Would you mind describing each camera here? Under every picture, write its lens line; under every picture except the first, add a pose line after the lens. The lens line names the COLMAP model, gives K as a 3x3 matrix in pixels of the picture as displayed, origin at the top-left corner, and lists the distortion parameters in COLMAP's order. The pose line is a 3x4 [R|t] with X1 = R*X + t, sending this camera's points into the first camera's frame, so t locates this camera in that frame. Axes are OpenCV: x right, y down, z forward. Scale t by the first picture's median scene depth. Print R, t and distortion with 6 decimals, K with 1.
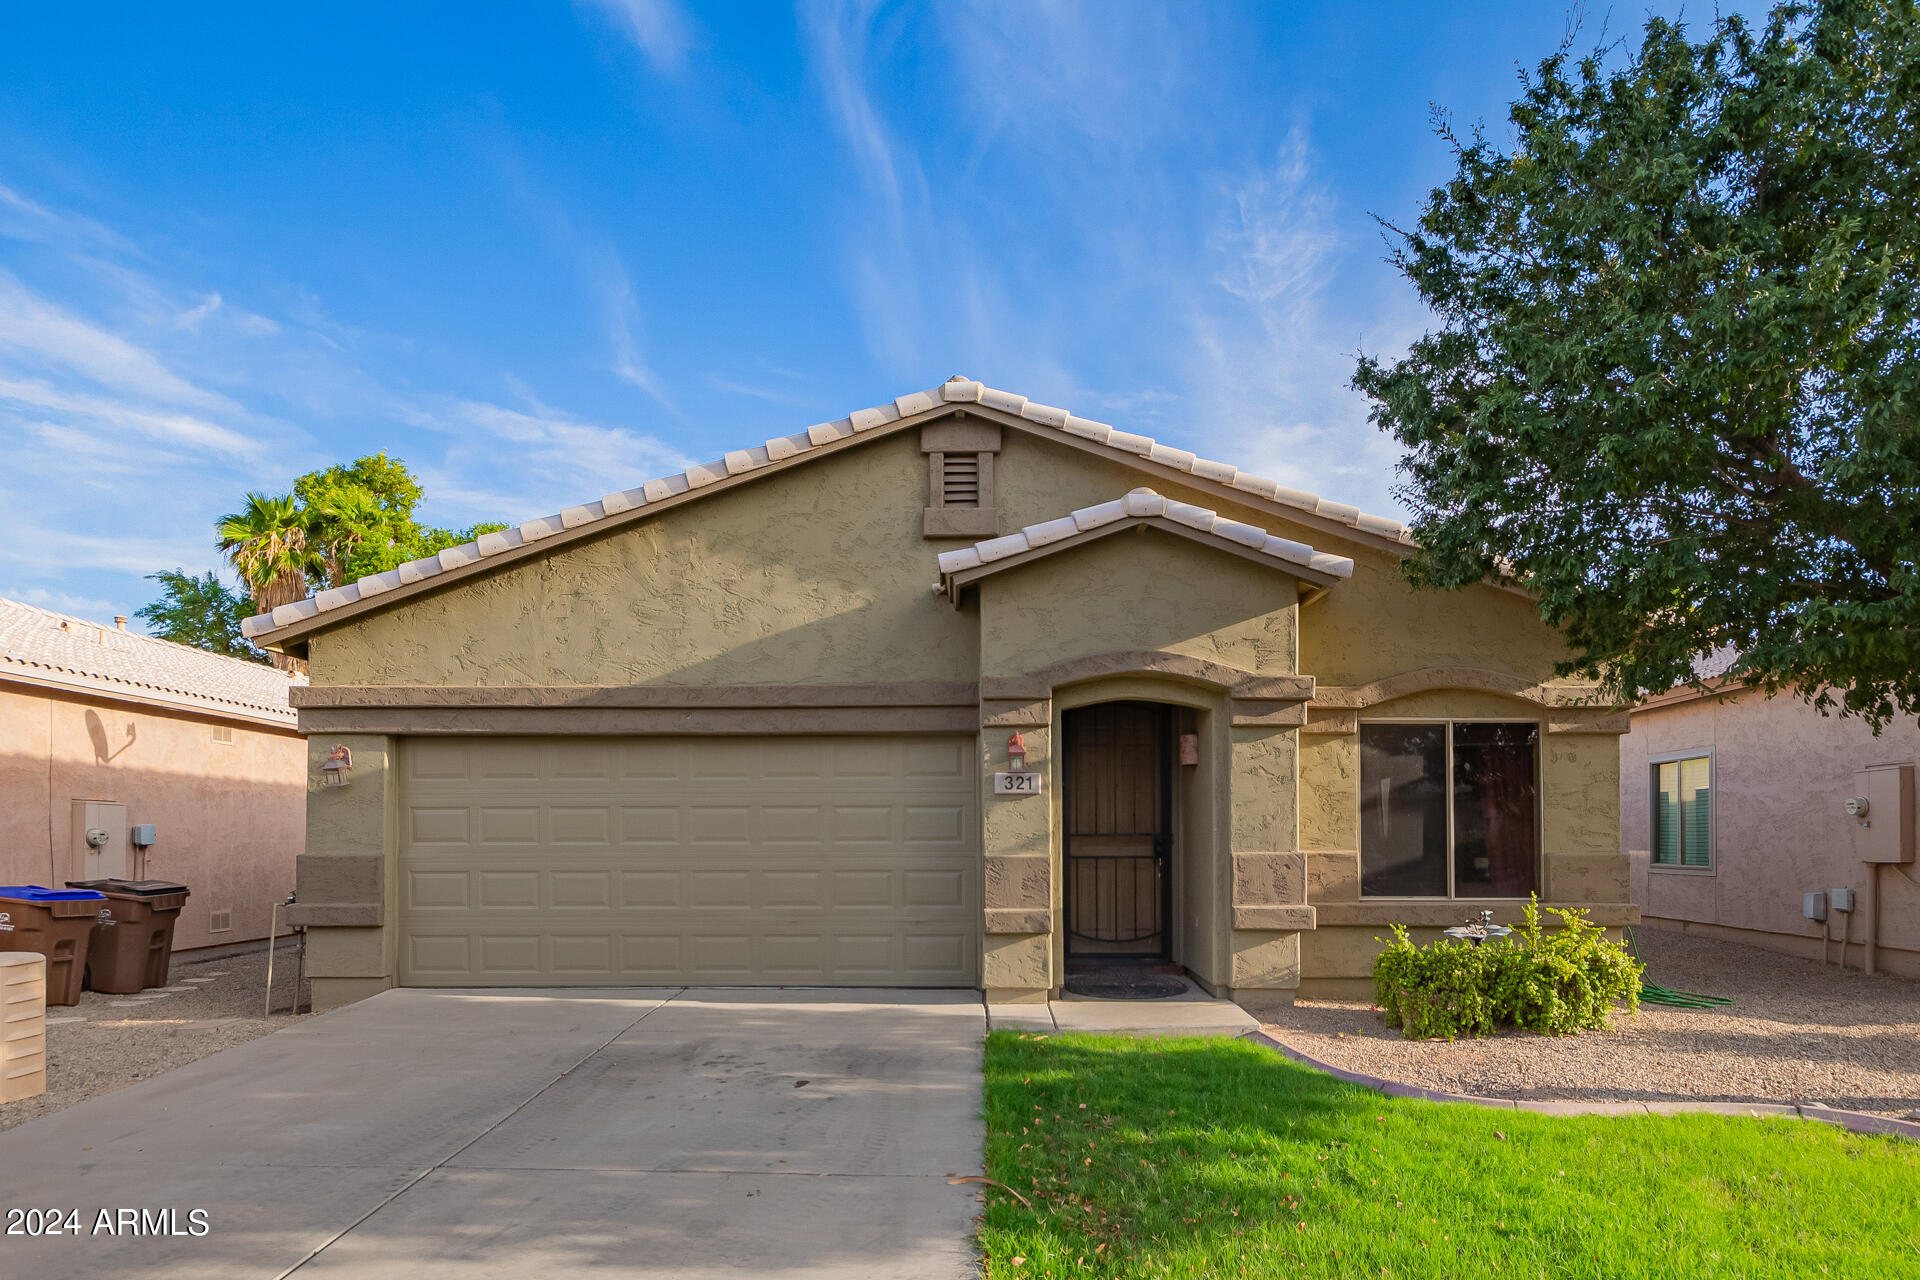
lens RADIAL K [[1109.6, 0, 978.9], [0, 1109.6, 830.8], [0, 0, 1]] dist [-0.011977, -0.002772]
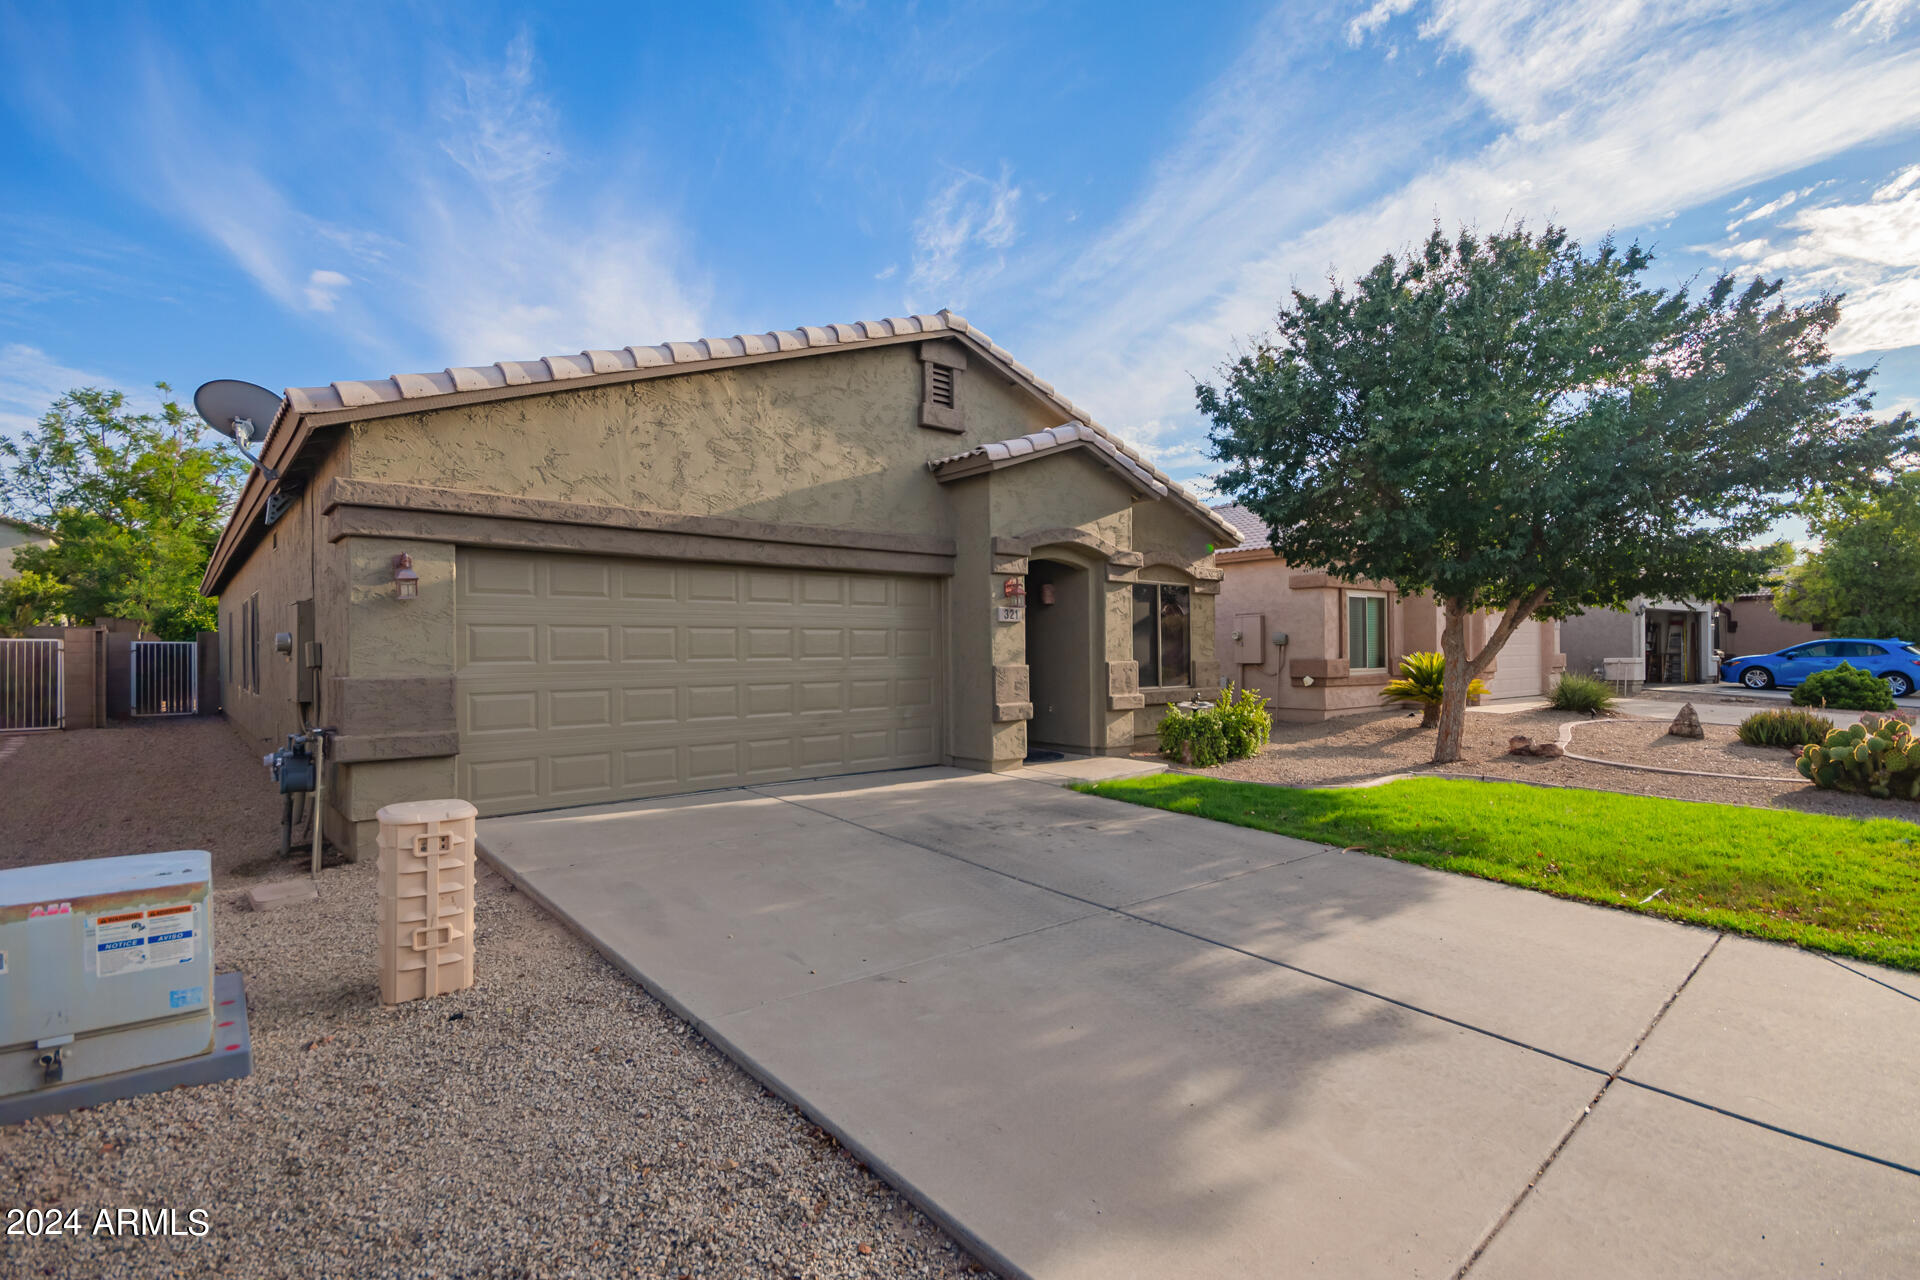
lens RADIAL K [[894.9, 0, 960.0], [0, 894.9, 648.4], [0, 0, 1]] dist [0.003200, 0.000800]
pose [[0.747904, -0.001934, 0.663804, -0.718614], [0.004097, 0.999990, -0.001703, 0.002162], [-0.663794, 0.003993, 0.747905, 0.176875]]
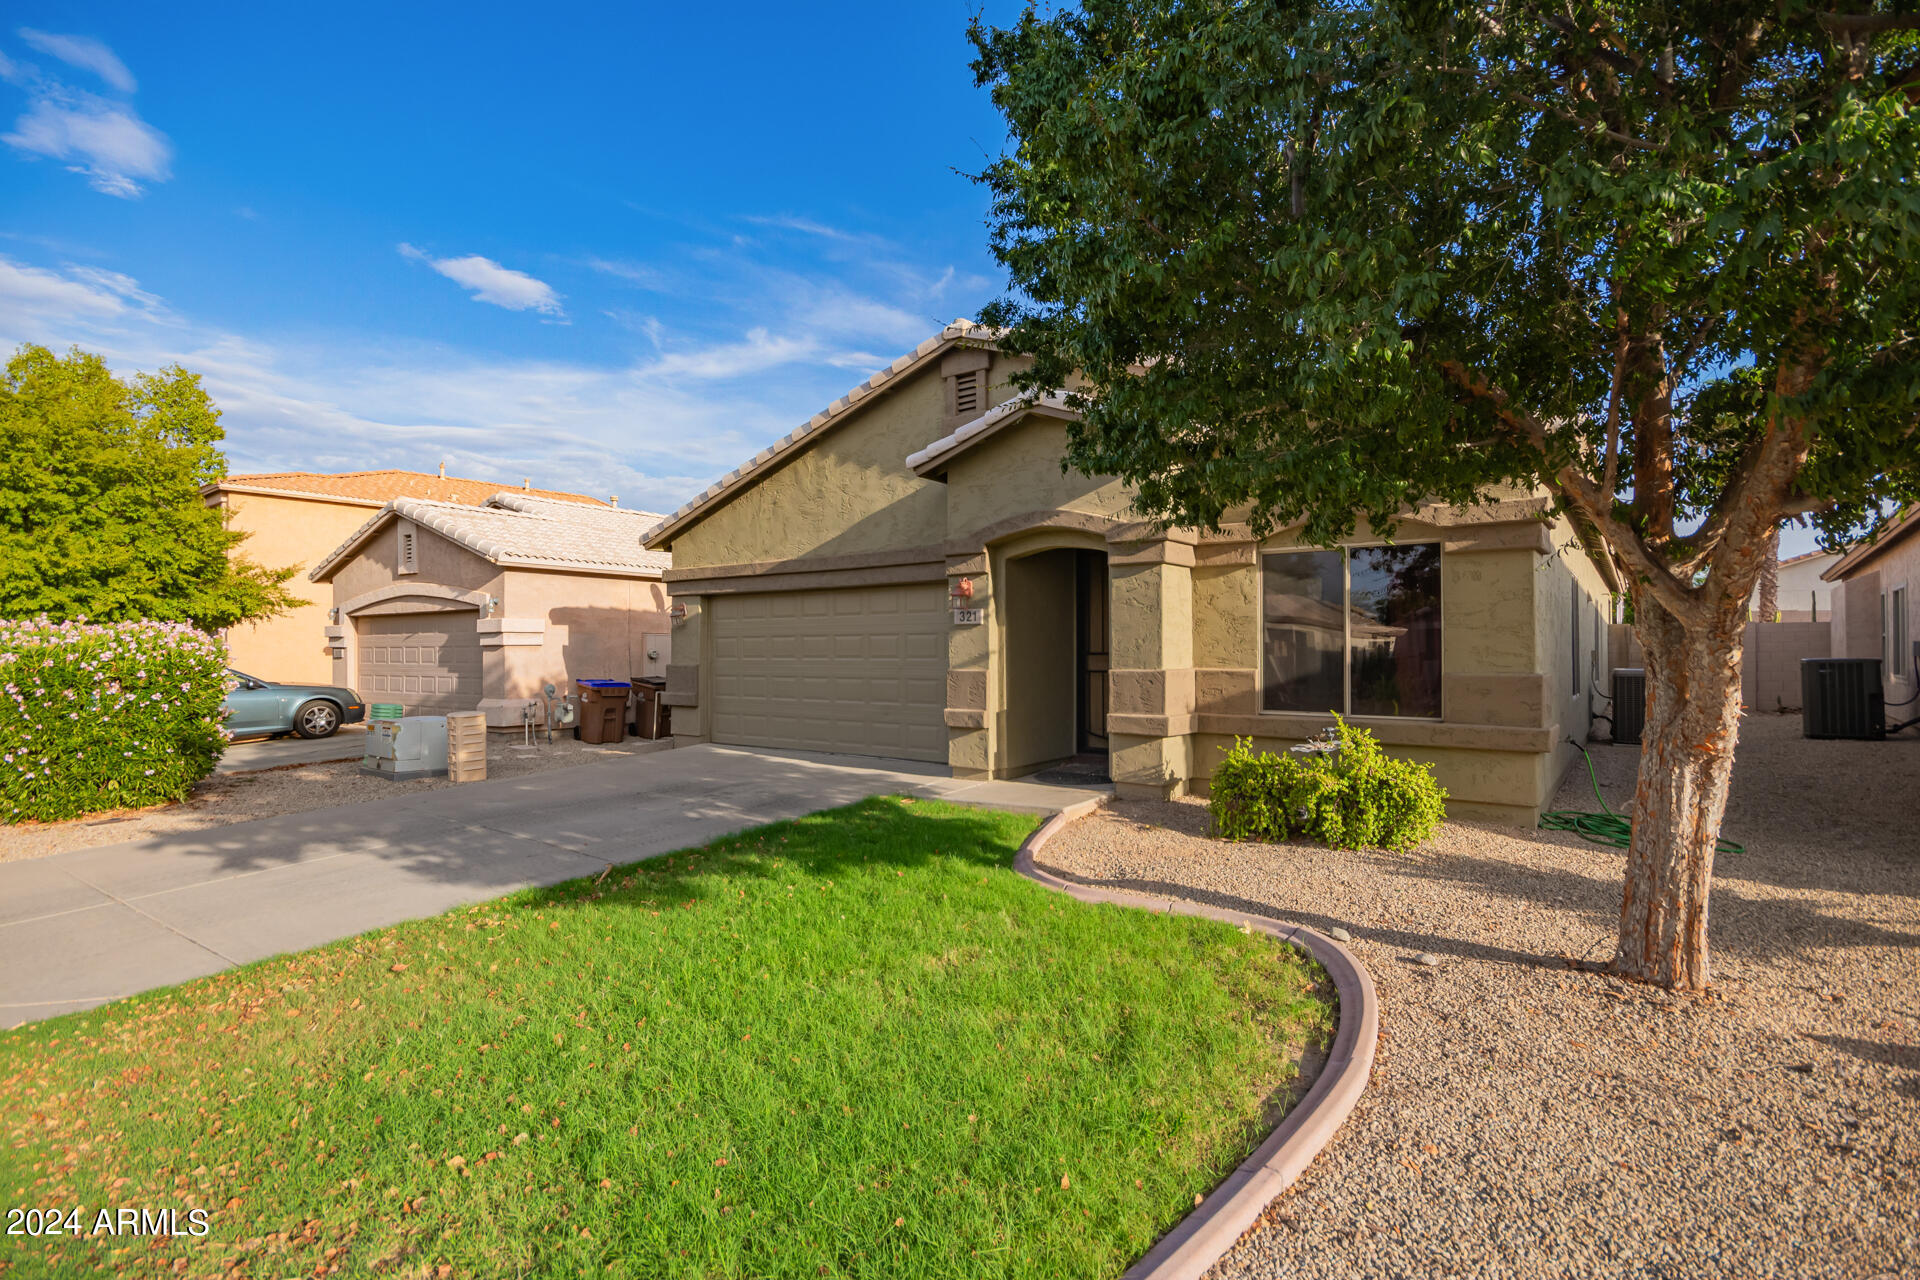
lens RADIAL K [[971.1, 0, 953.1], [0, 971.1, 632.7], [0, 0, 1]] dist [-0.001084, -0.000038]
pose [[0.798337, -0.011979, -0.602092, 0.684383], [0.005638, 0.999907, -0.012418, -0.007827], [0.602185, 0.006519, 0.798330, 0.040571]]
